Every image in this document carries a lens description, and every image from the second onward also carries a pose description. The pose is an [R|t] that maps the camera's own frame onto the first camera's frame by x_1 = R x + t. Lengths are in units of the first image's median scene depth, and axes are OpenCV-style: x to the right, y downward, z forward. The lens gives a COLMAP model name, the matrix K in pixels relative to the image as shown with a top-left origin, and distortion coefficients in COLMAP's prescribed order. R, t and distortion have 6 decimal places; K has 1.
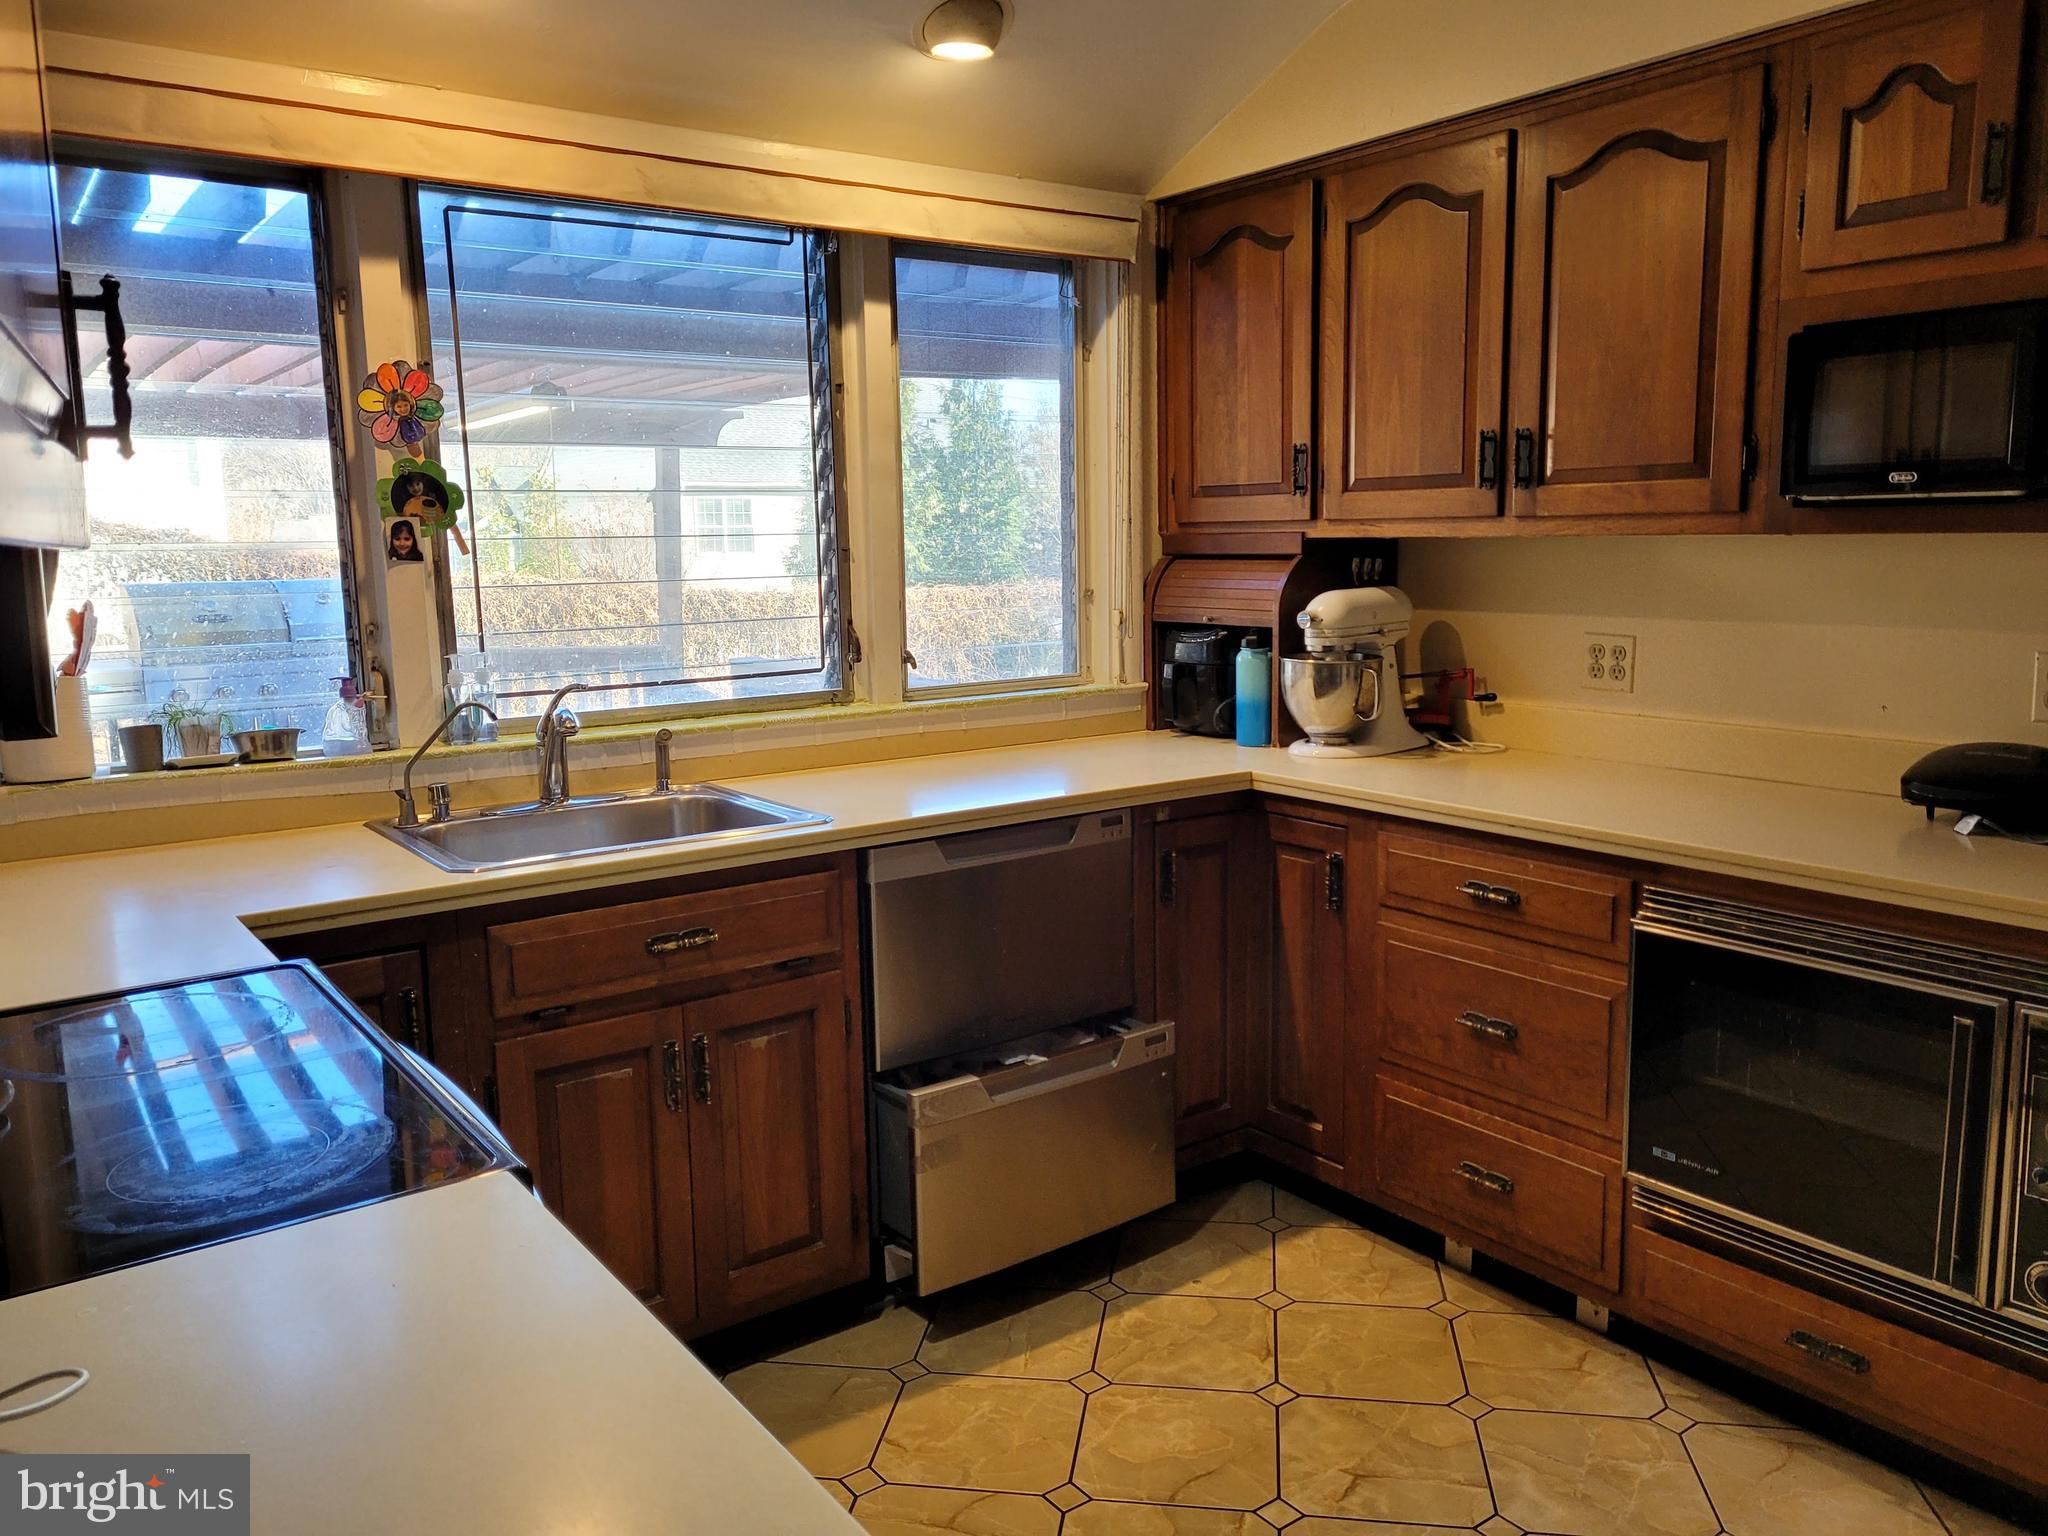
lens RADIAL K [[1532.8, 0, 1025.9], [0, 1532.8, 778.1], [0, 0, 1]] dist [0.059949, -0.050994]
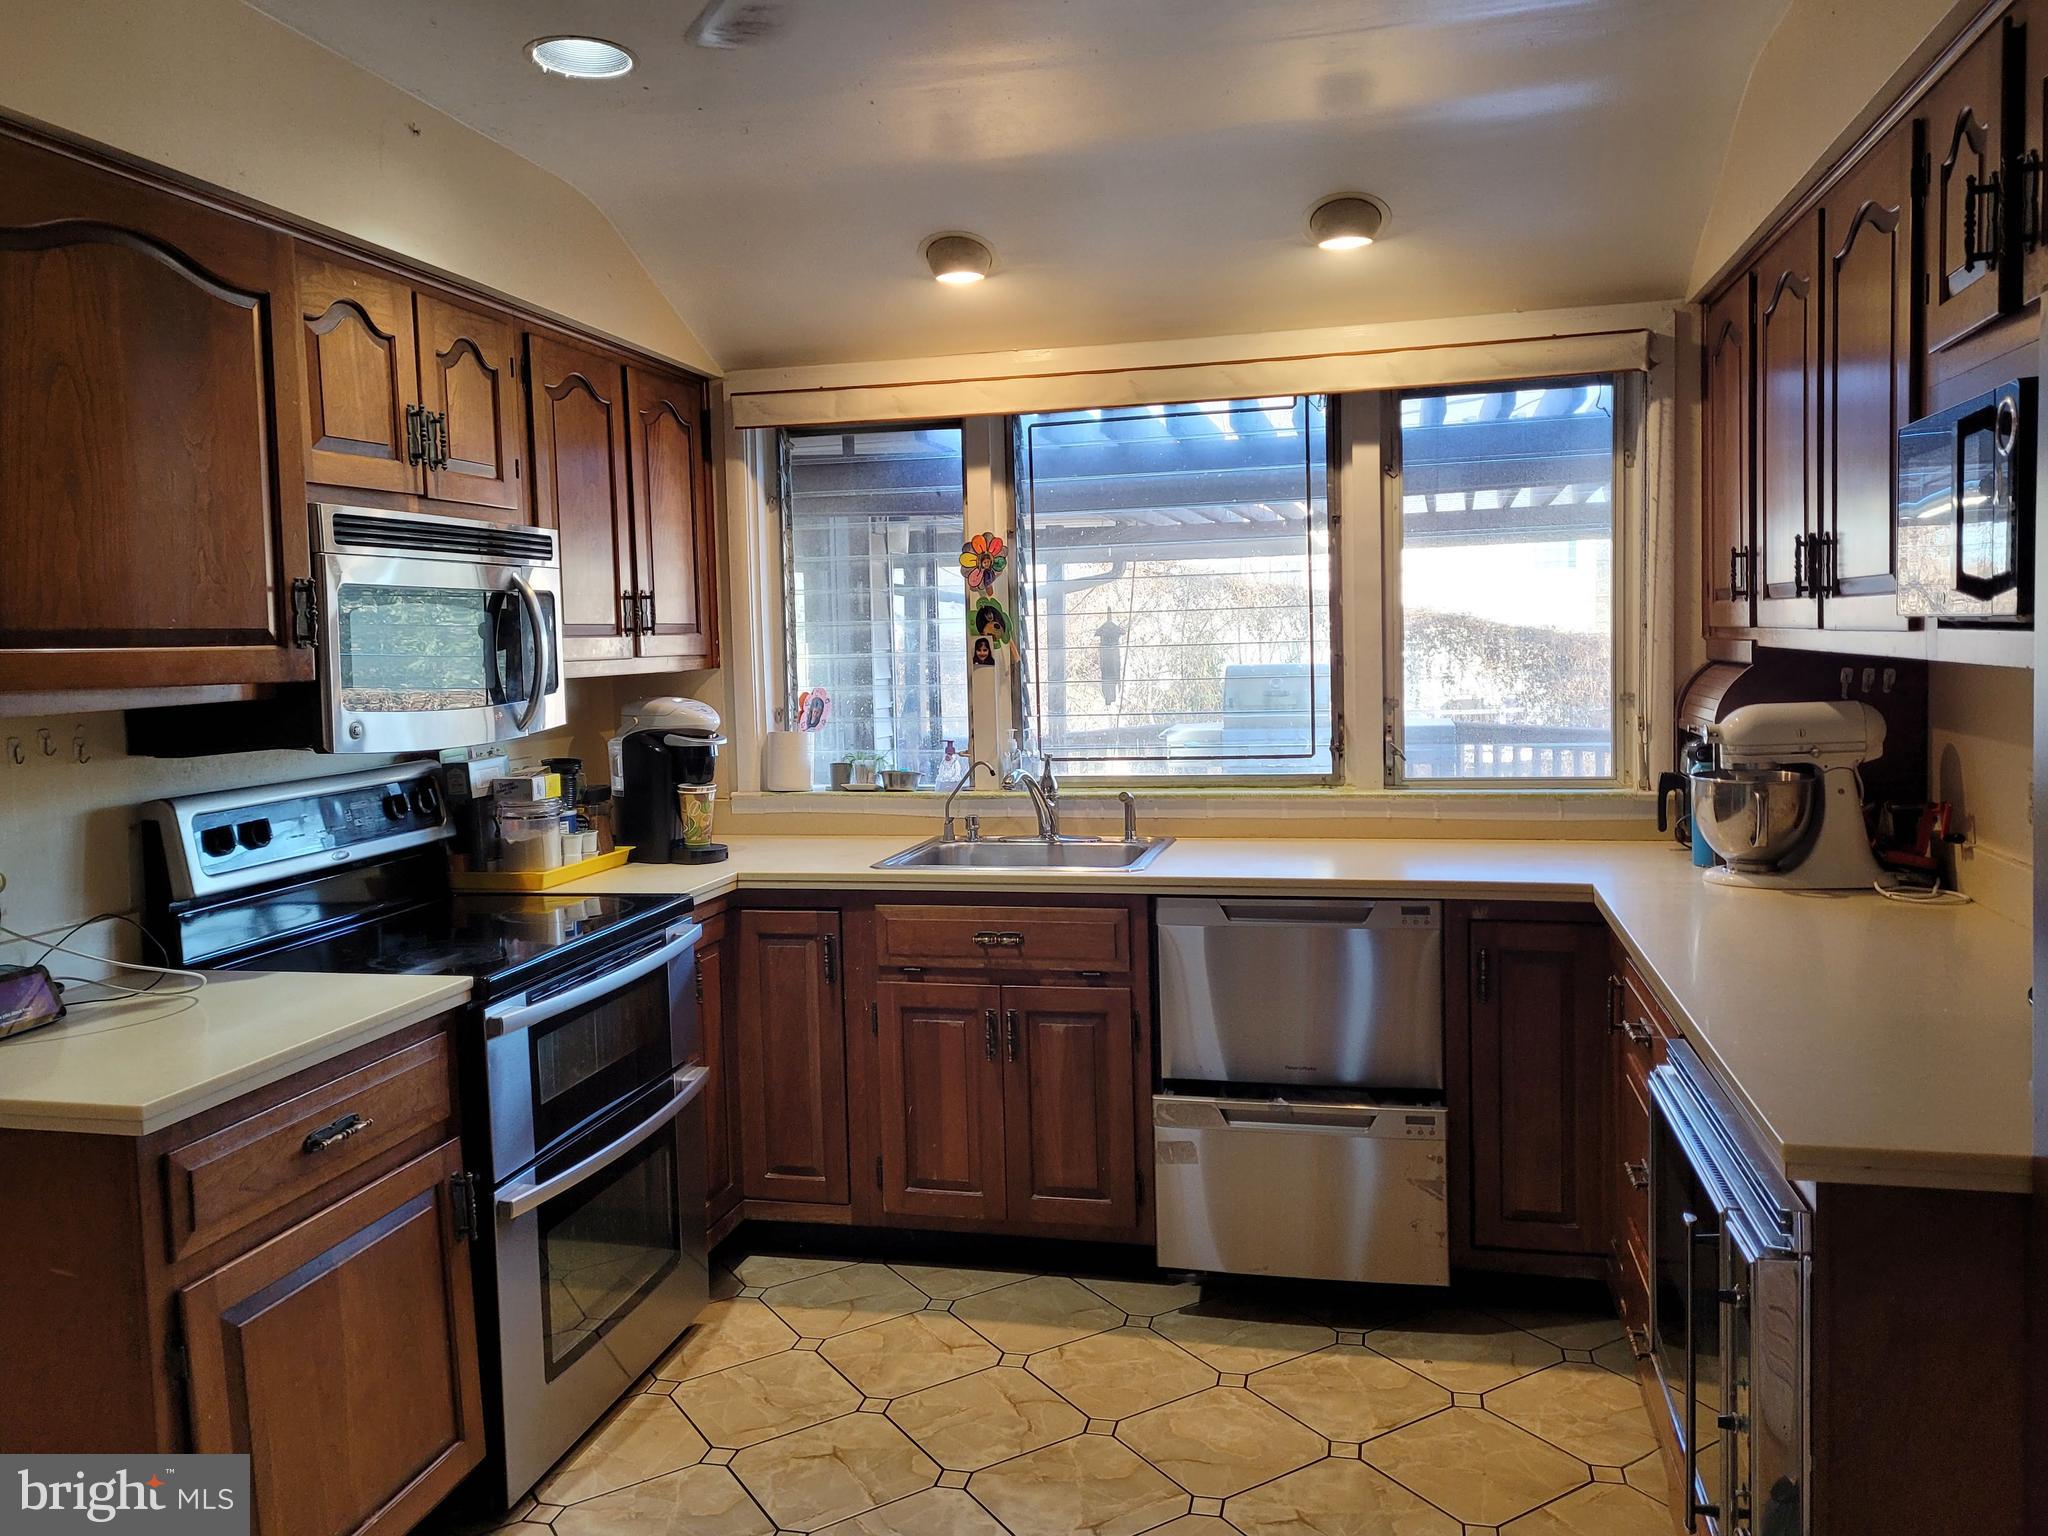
lens RADIAL K [[1532.8, 0, 1014.7], [0, 1532.8, 750.3], [0, 0, 1]] dist [0.059949, -0.050994]
pose [[0.641979, 0.057910, -0.764532, 0.710616], [-0.105325, 0.994351, -0.013124, -0.040682], [0.759454, 0.088949, 0.644452, 0.078221]]
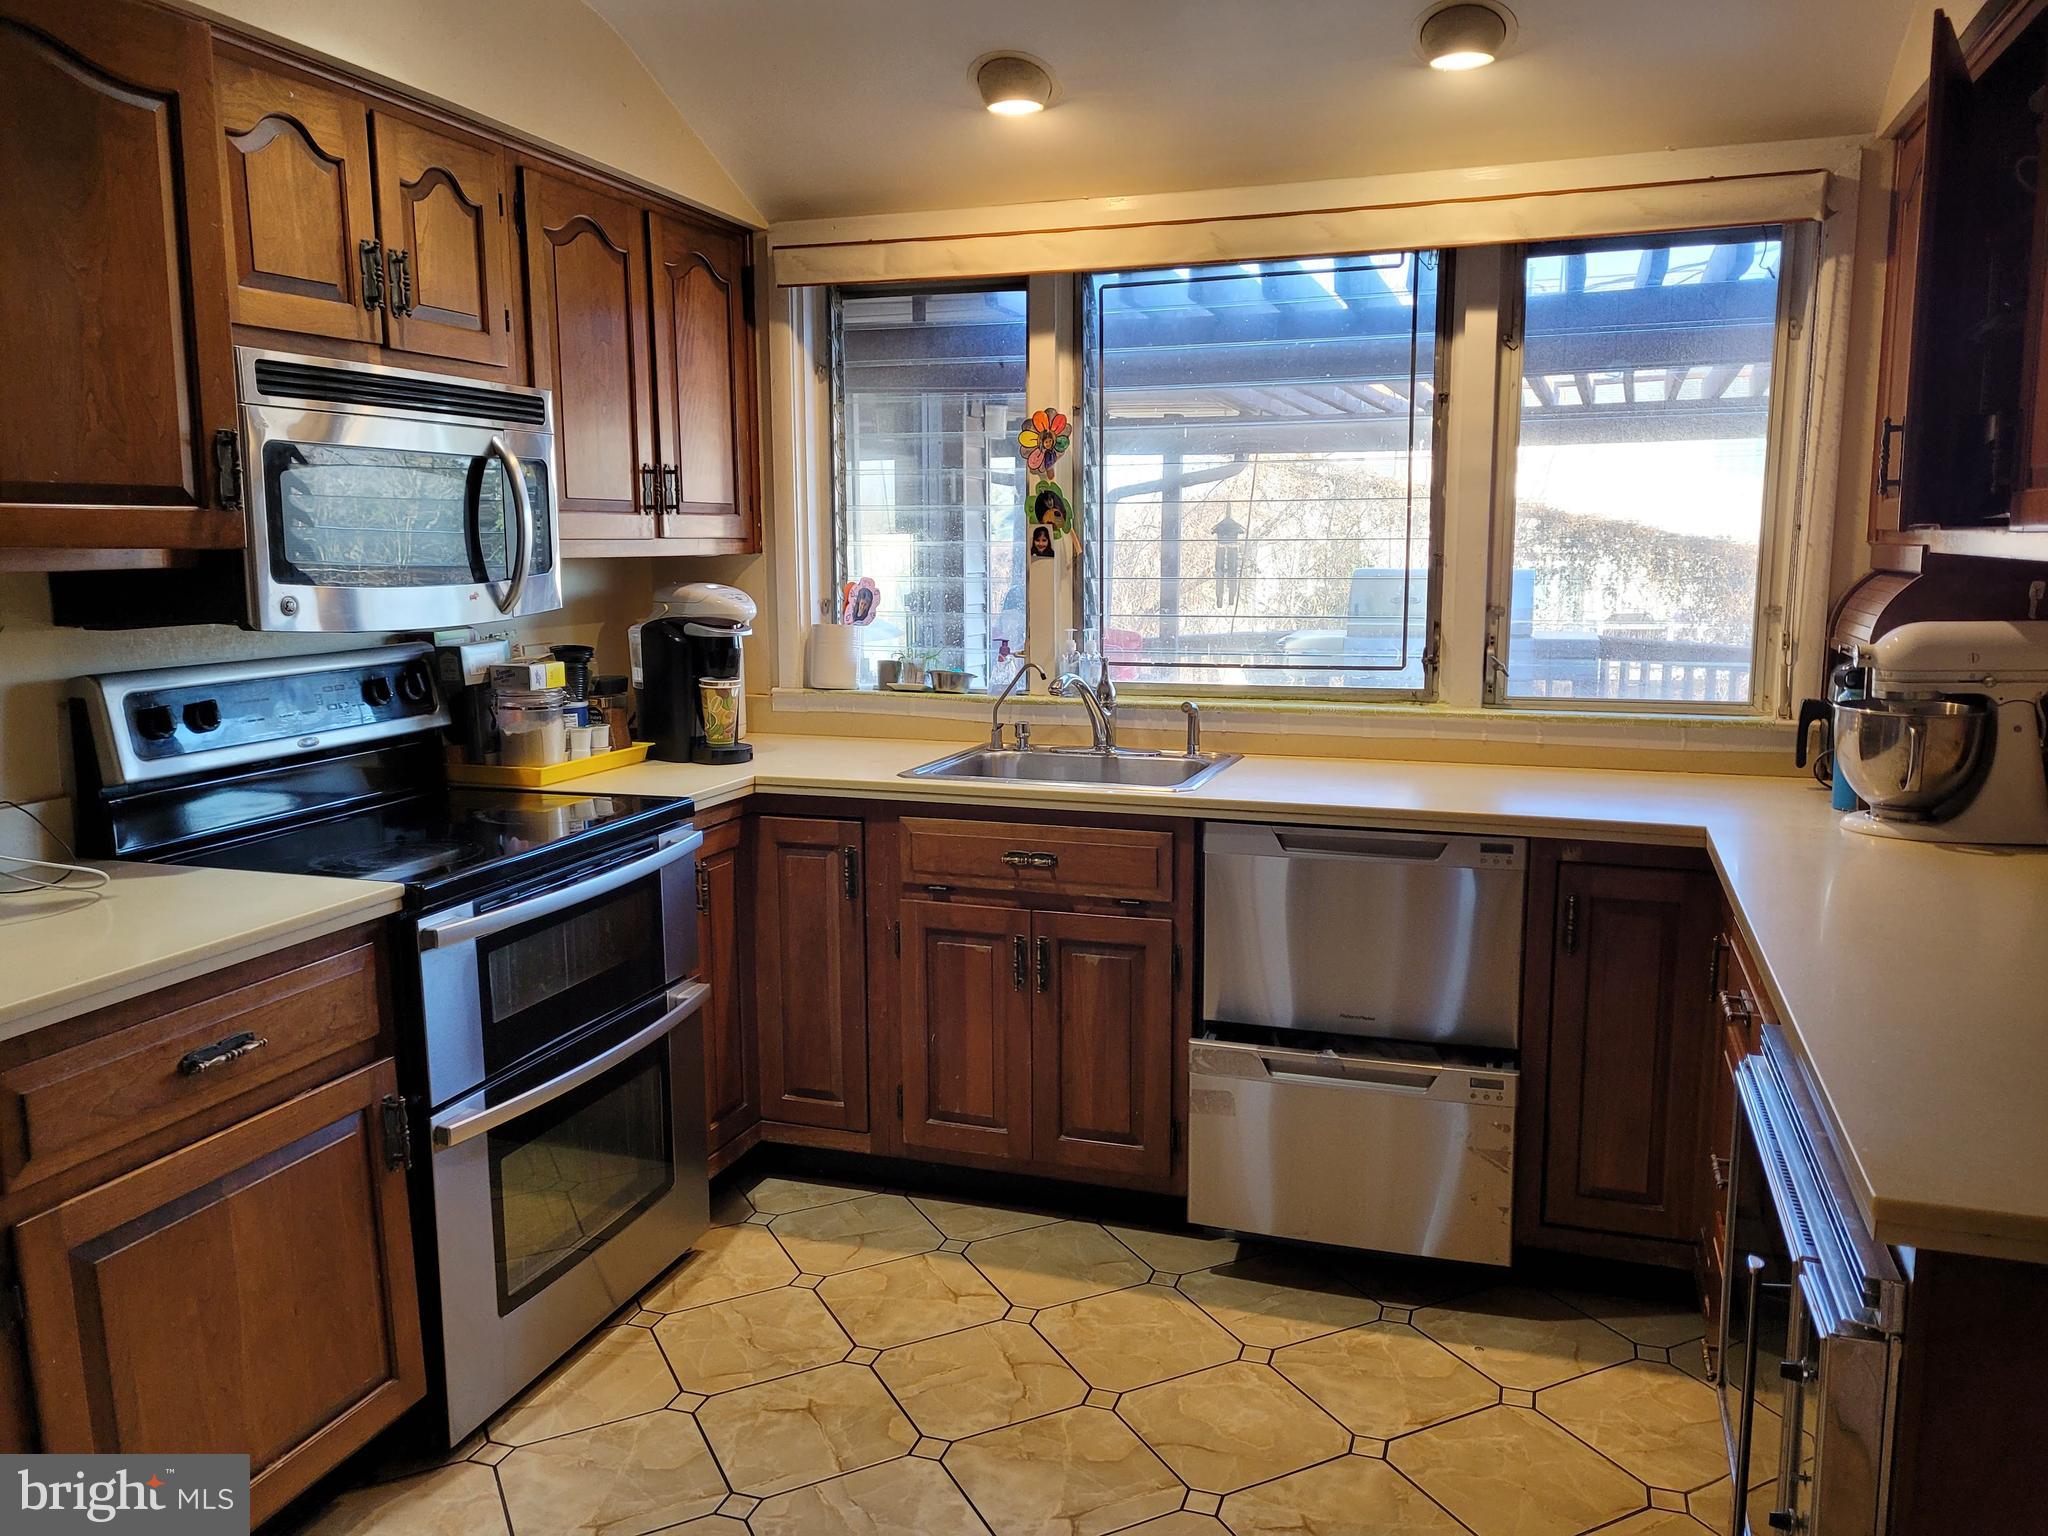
lens RADIAL K [[1532.8, 0, 1030.5], [0, 1532.8, 775.7], [0, 0, 1]] dist [0.059949, -0.050994]
pose [[0.571601, 0.141980, -0.808155, 0.666469], [-0.136173, 0.987672, 0.077204, -0.051229], [0.809153, 0.065919, 0.583888, 0.212455]]
